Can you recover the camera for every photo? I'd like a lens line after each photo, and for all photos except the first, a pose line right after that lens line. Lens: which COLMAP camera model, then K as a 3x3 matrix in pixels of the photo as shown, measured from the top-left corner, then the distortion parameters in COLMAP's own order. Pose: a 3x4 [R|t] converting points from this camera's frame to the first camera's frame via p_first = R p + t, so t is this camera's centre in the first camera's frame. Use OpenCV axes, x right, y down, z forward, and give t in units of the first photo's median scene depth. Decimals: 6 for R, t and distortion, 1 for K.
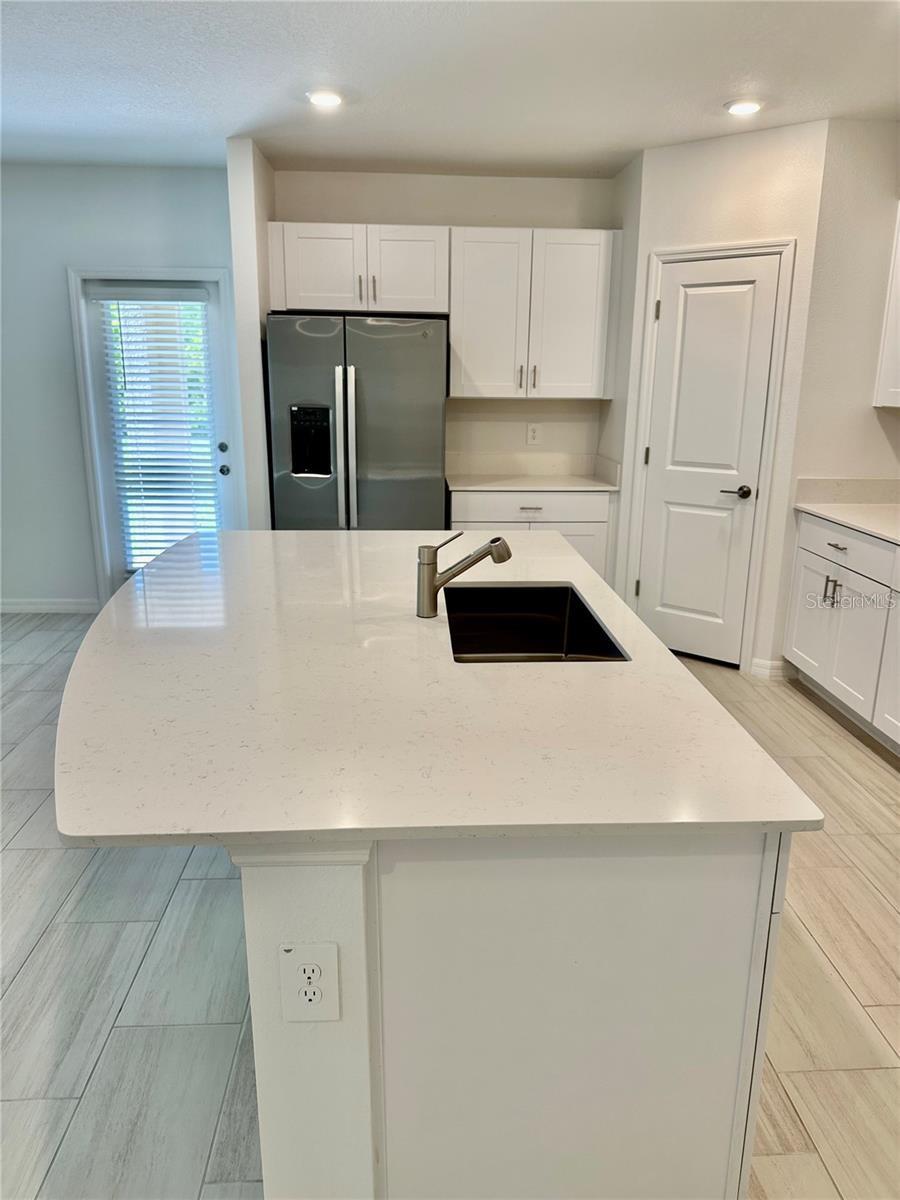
lens RADIAL K [[833.3, 0, 445.9], [0, 833.3, 602.3], [0, 0, 1]] dist [0.086029, -0.124411]
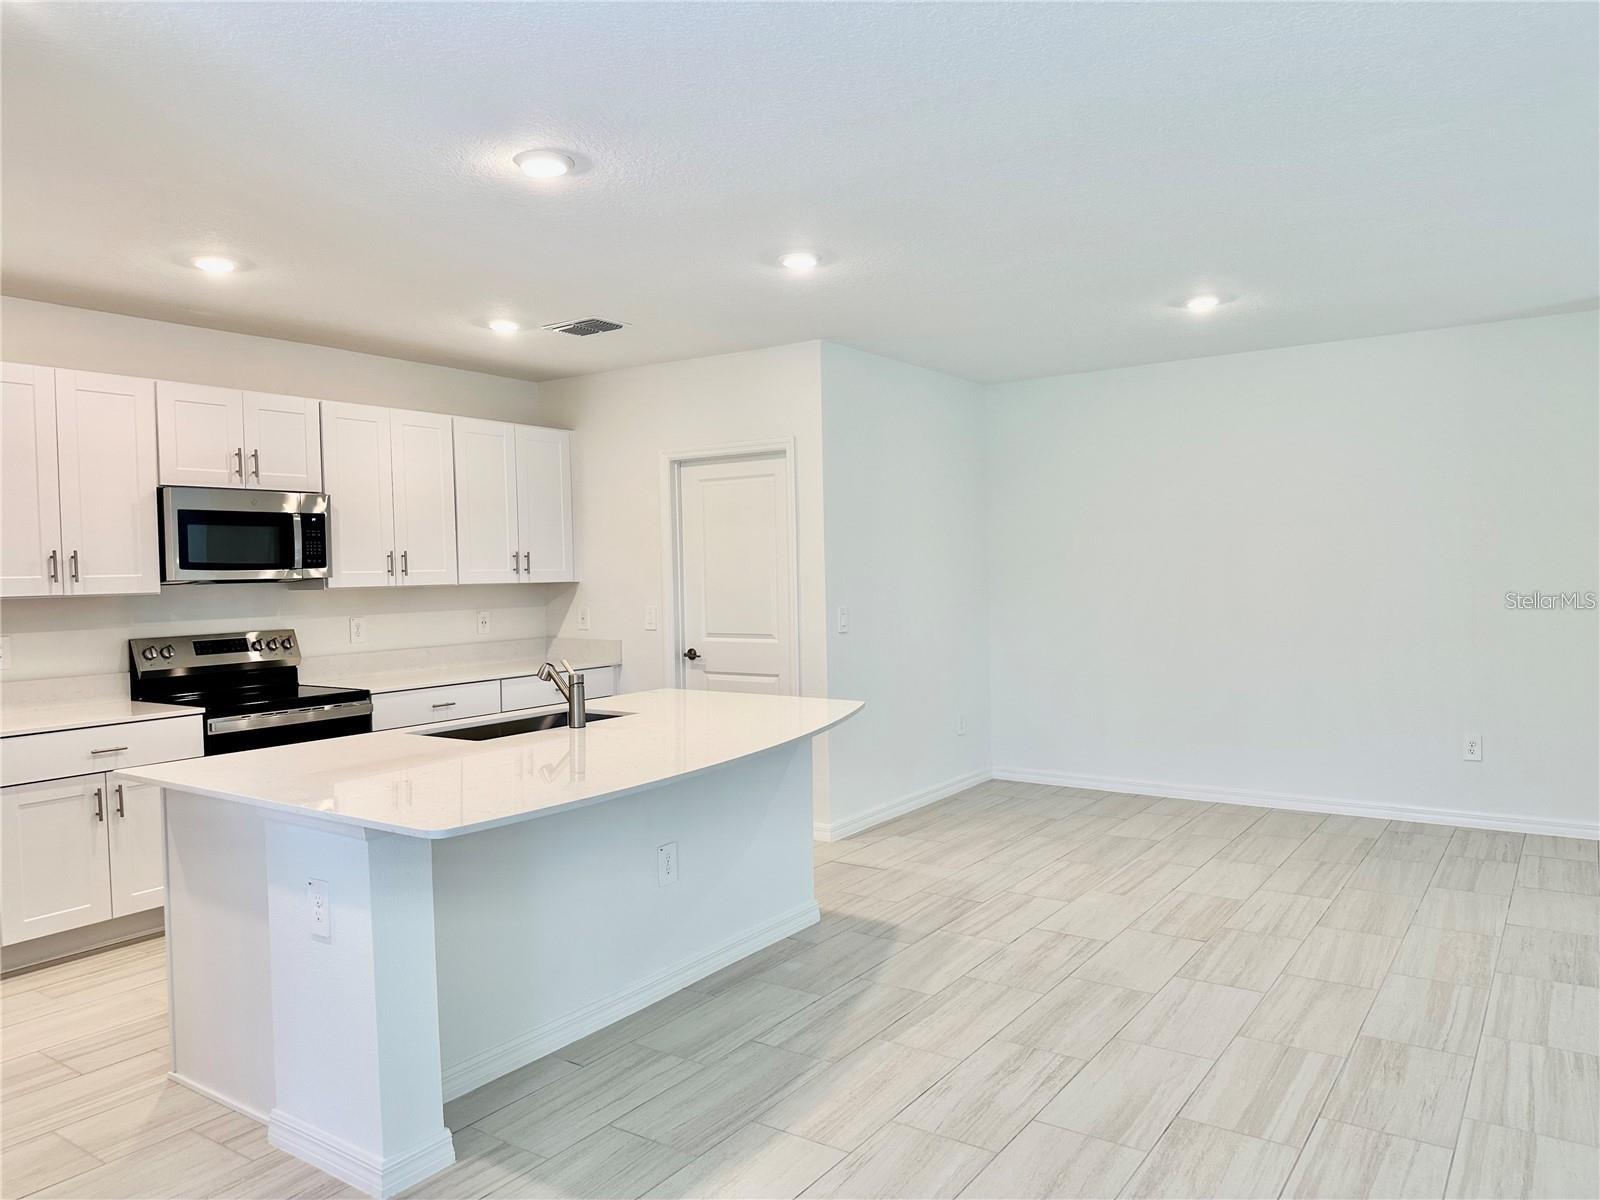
lens RADIAL K [[1131.9, 0, 811.7], [0, 1131.9, 576.6], [0, 0, 1]] dist [0.112887, -0.148841]
pose [[-0.798460, 0.006336, 0.602015, -1.302042], [0.168457, 0.962354, 0.213299, -0.506550], [-0.578000, 0.271725, -0.769469, 1.940867]]
